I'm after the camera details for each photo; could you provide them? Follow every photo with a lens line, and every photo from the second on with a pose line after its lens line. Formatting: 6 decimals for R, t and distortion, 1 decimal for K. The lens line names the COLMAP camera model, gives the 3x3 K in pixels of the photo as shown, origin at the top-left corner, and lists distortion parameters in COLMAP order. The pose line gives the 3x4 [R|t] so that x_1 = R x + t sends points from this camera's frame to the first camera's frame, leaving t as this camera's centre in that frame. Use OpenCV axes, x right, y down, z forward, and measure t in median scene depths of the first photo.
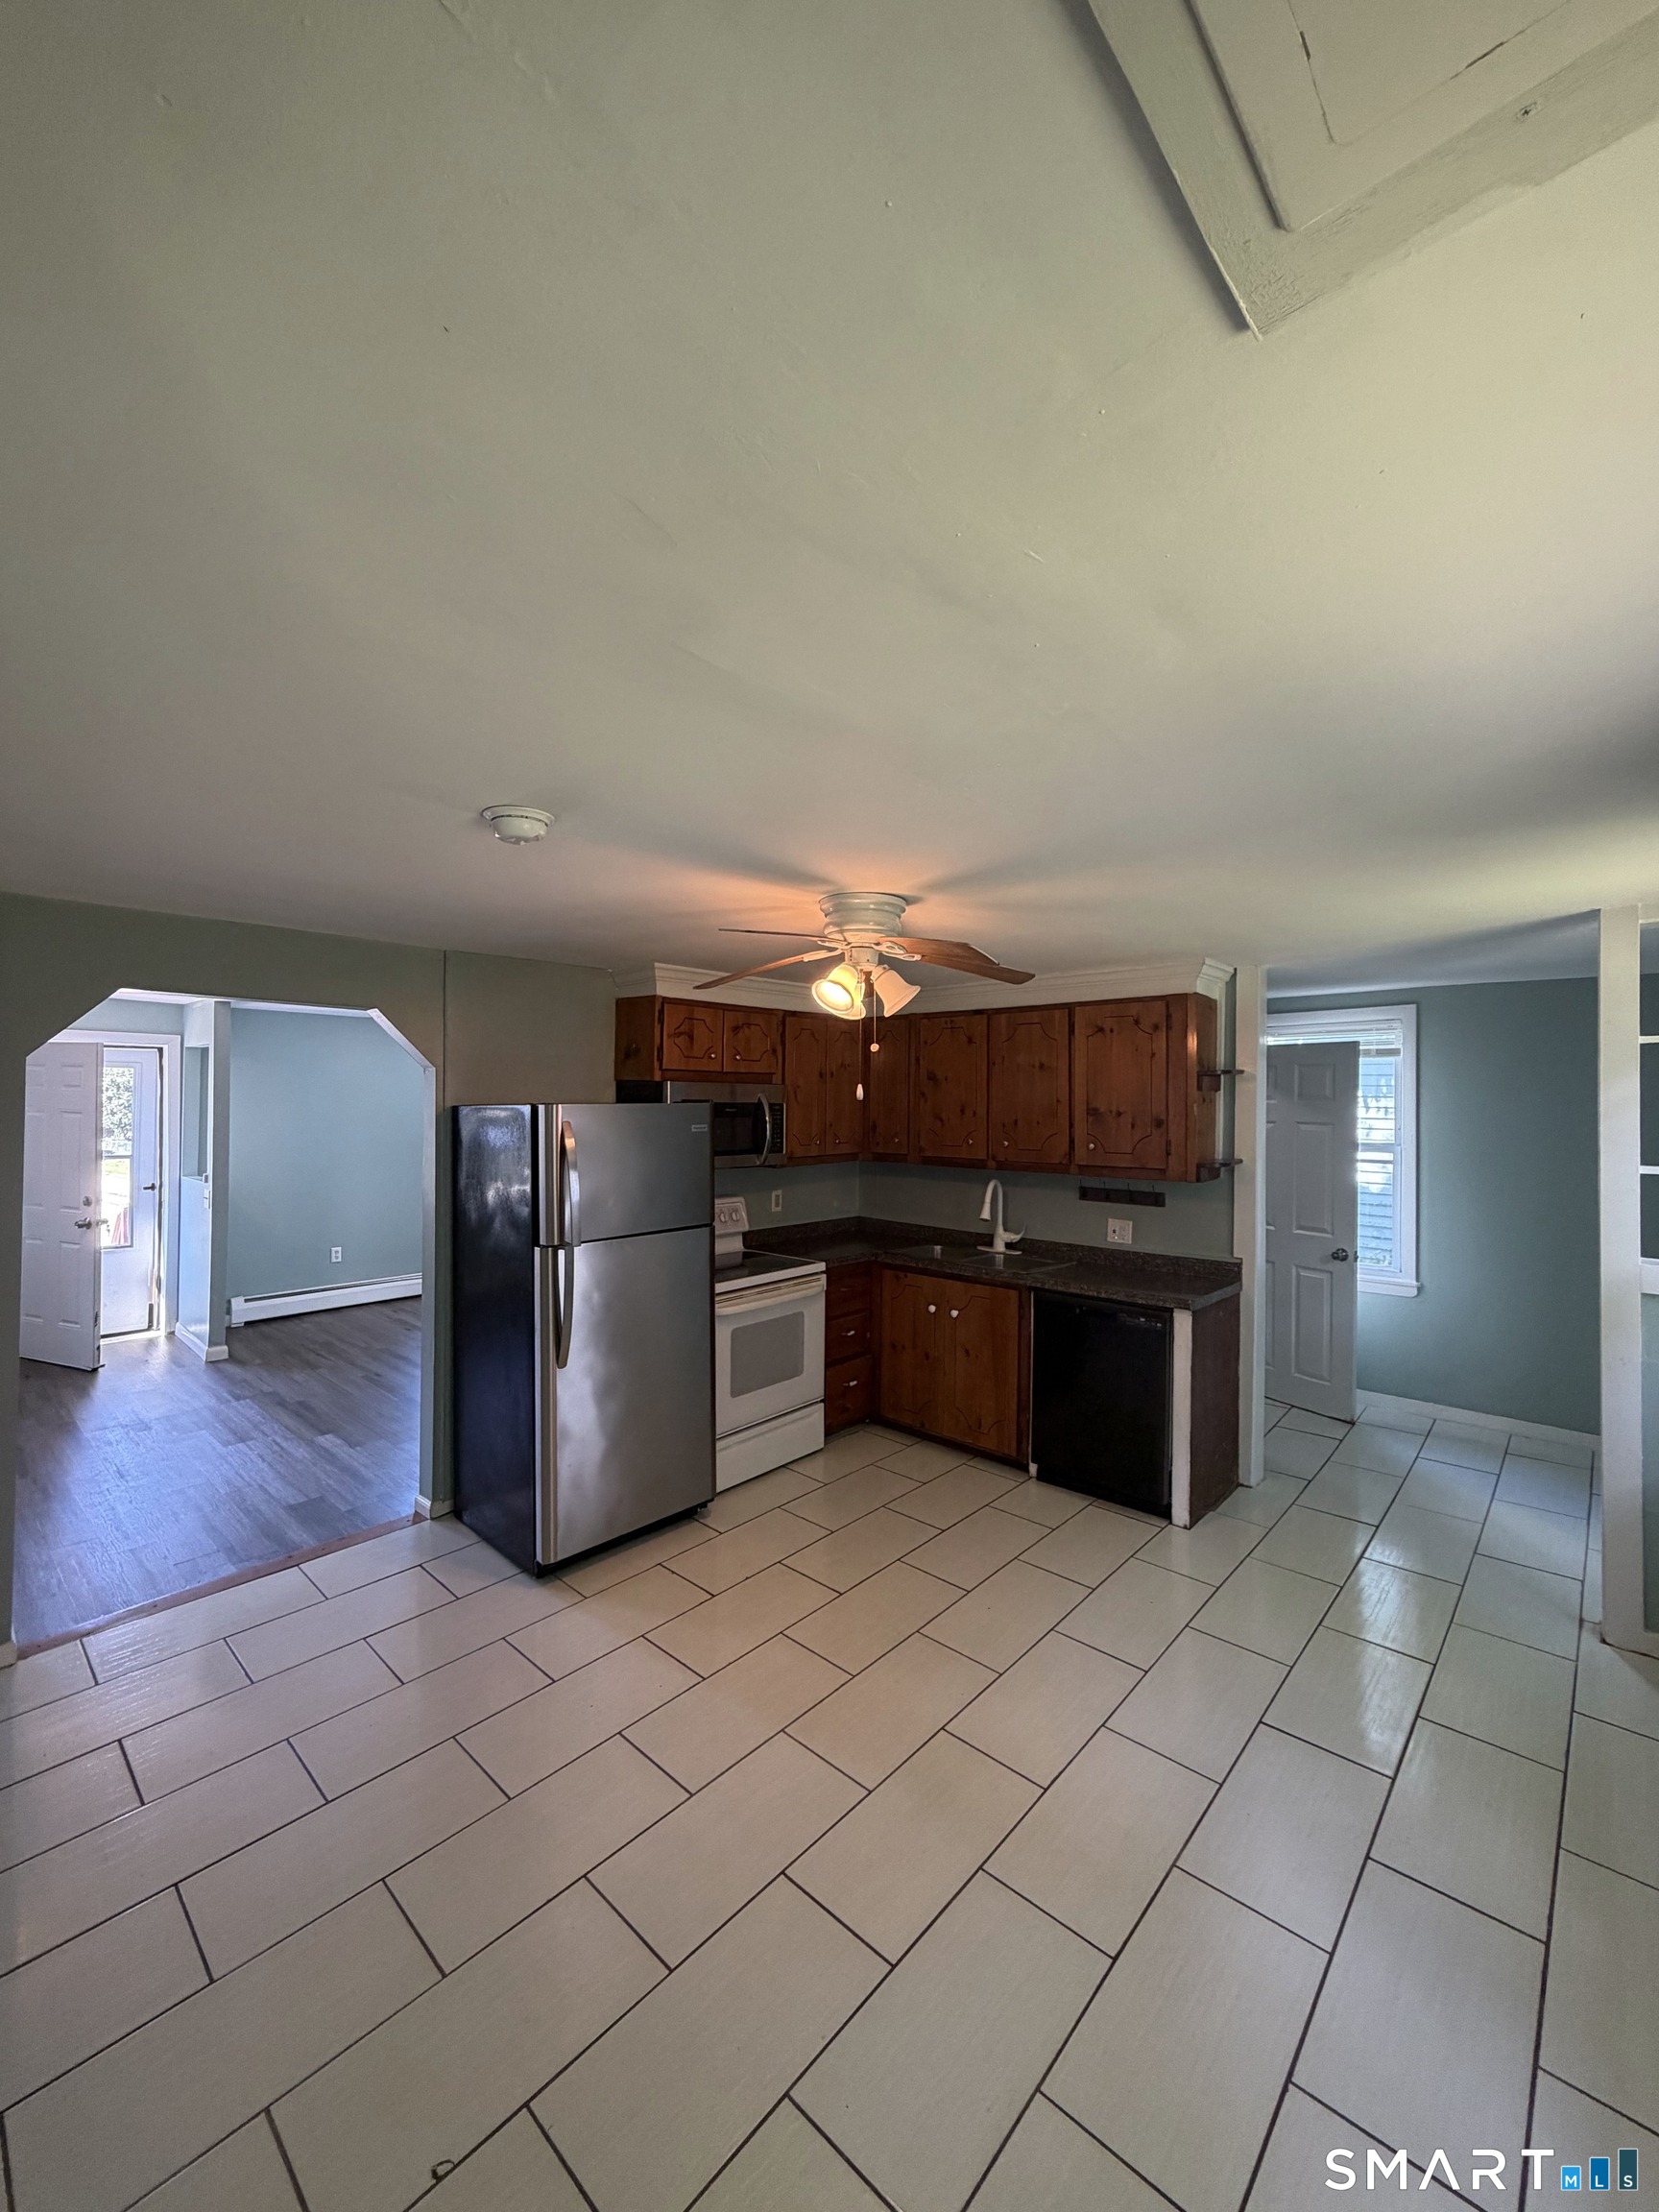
lens RADIAL K [[880.7, 0, 826.3], [0, 880.7, 1102.4], [0, 0, 1]] dist [-0.002597, -0.000114]
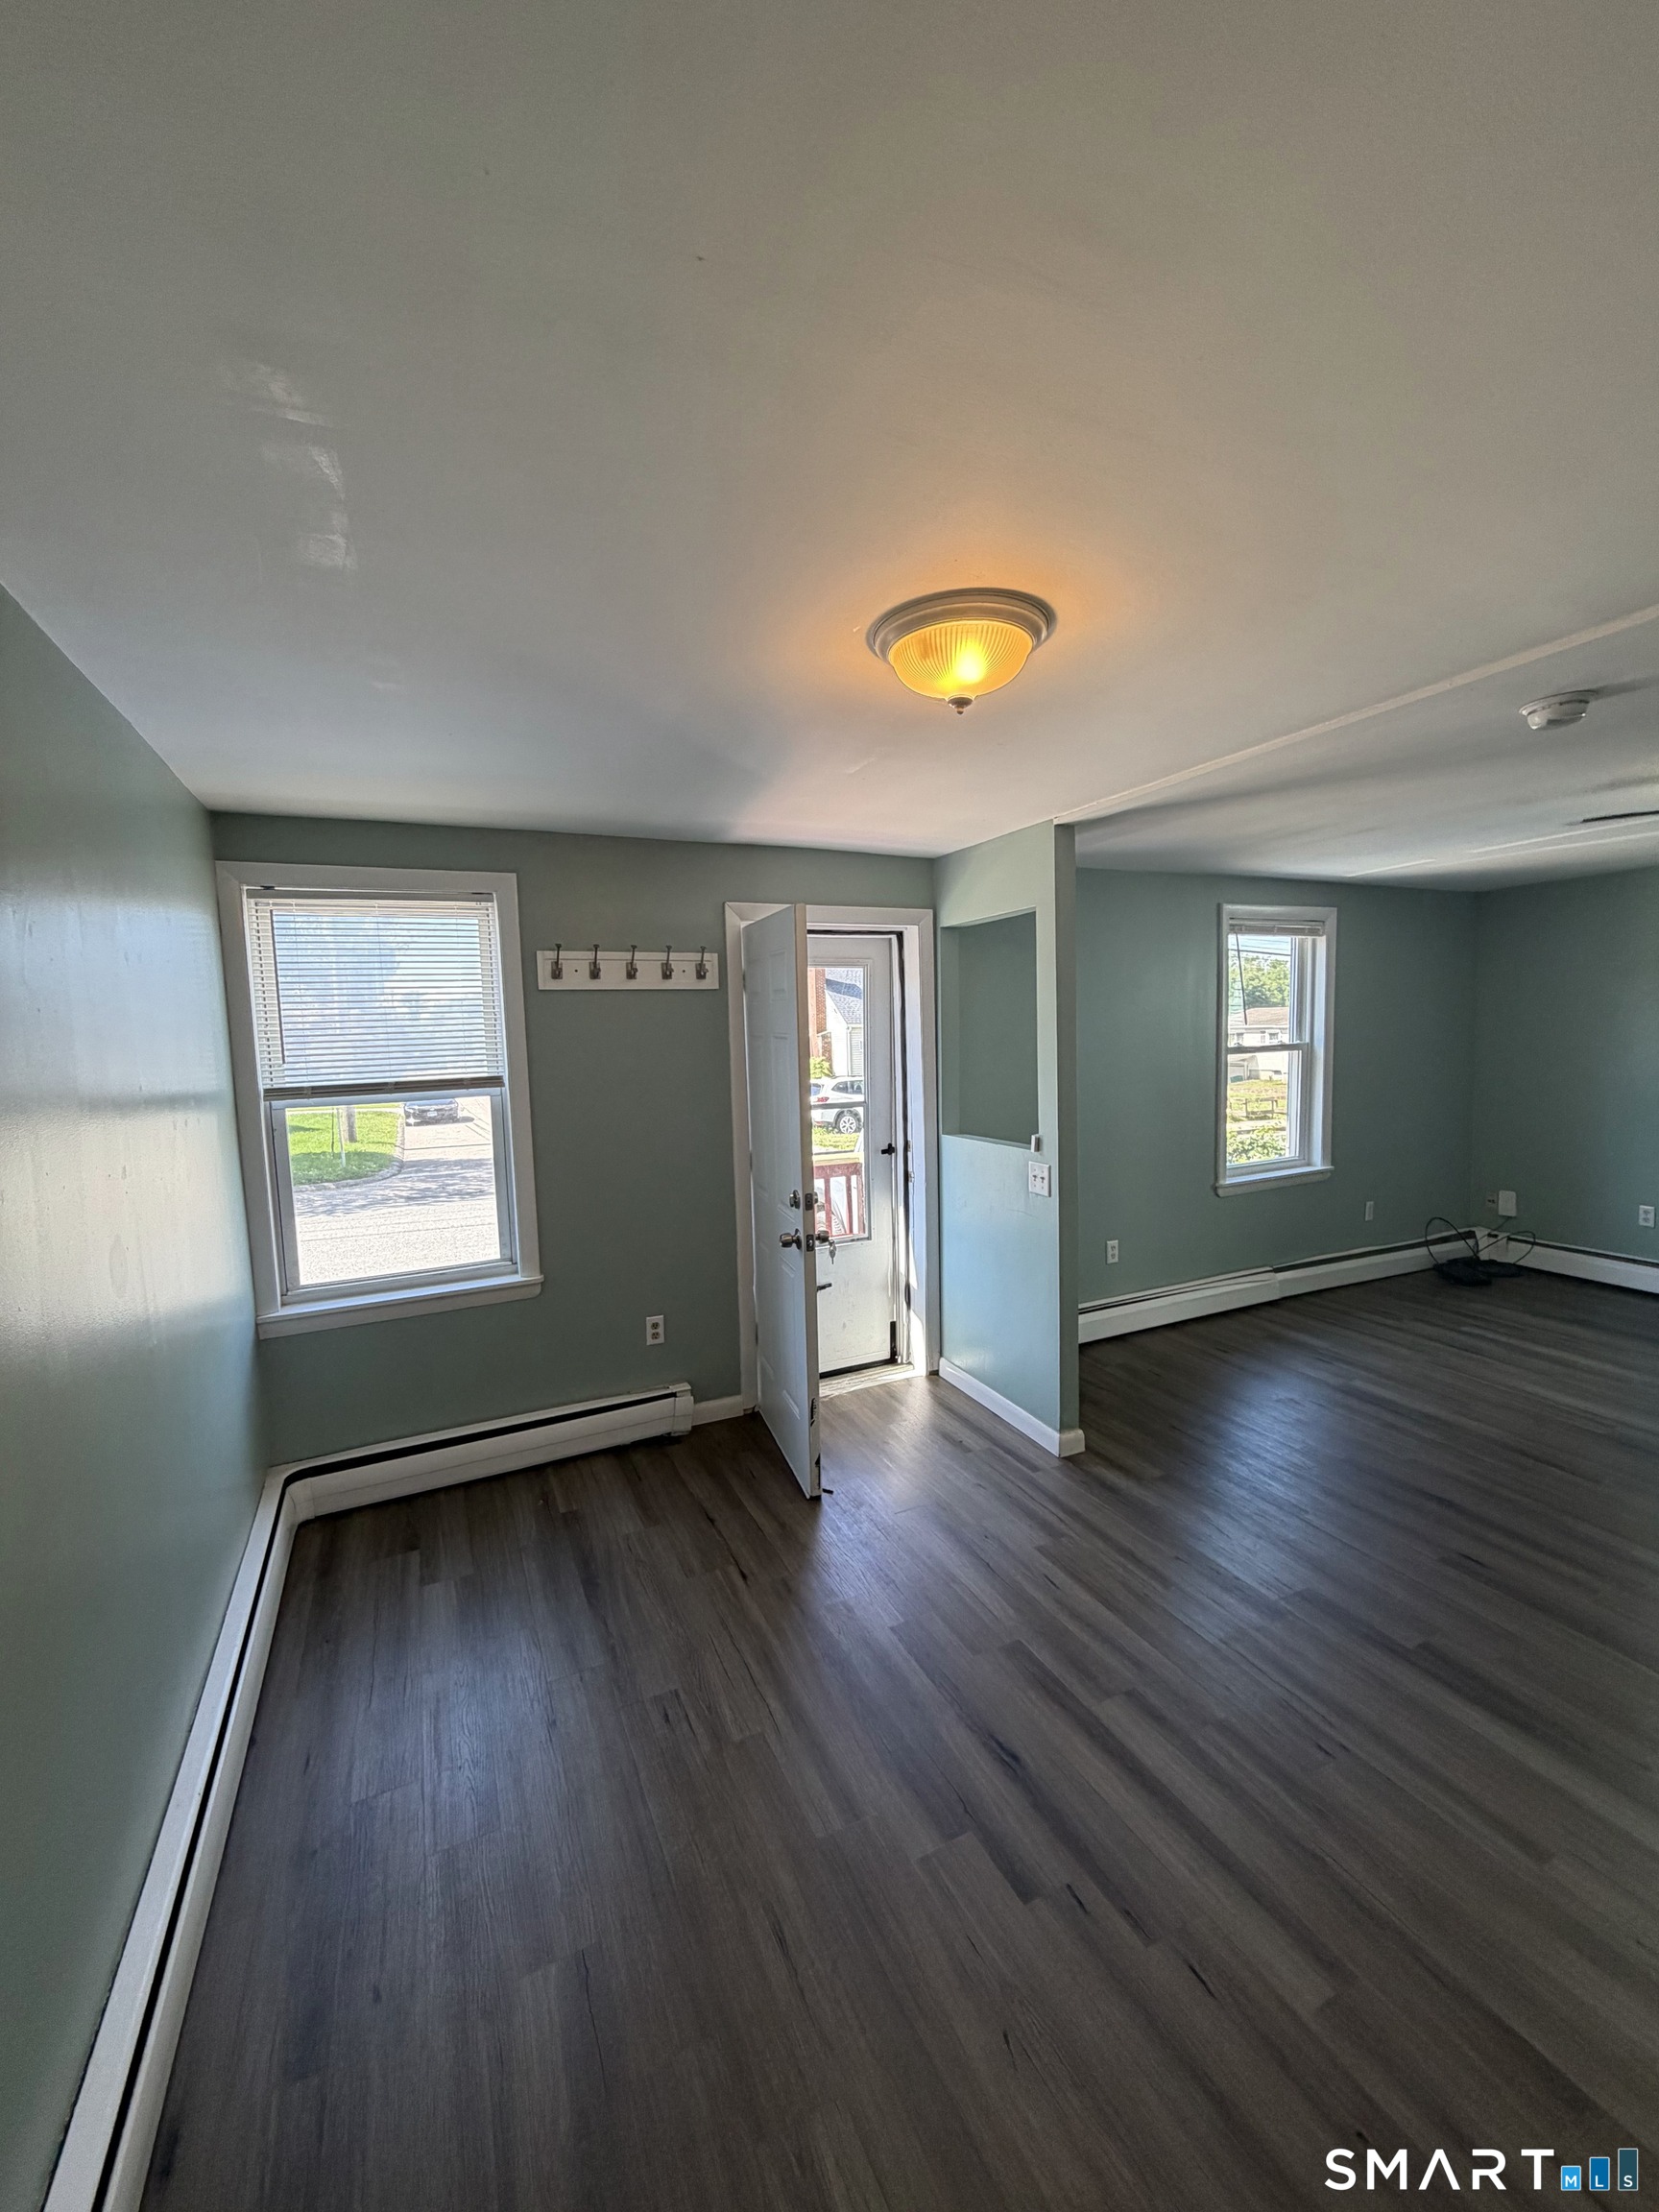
lens RADIAL K [[880.7, 0, 829.1], [0, 880.7, 1108.5], [0, 0, 1]] dist [-0.002597, -0.000114]
pose [[0.932322, 0.010202, -0.361485, -0.582469], [0.026580, 0.994965, 0.096635, 0.002504], [0.360651, -0.099703, 0.927356, 0.386080]]
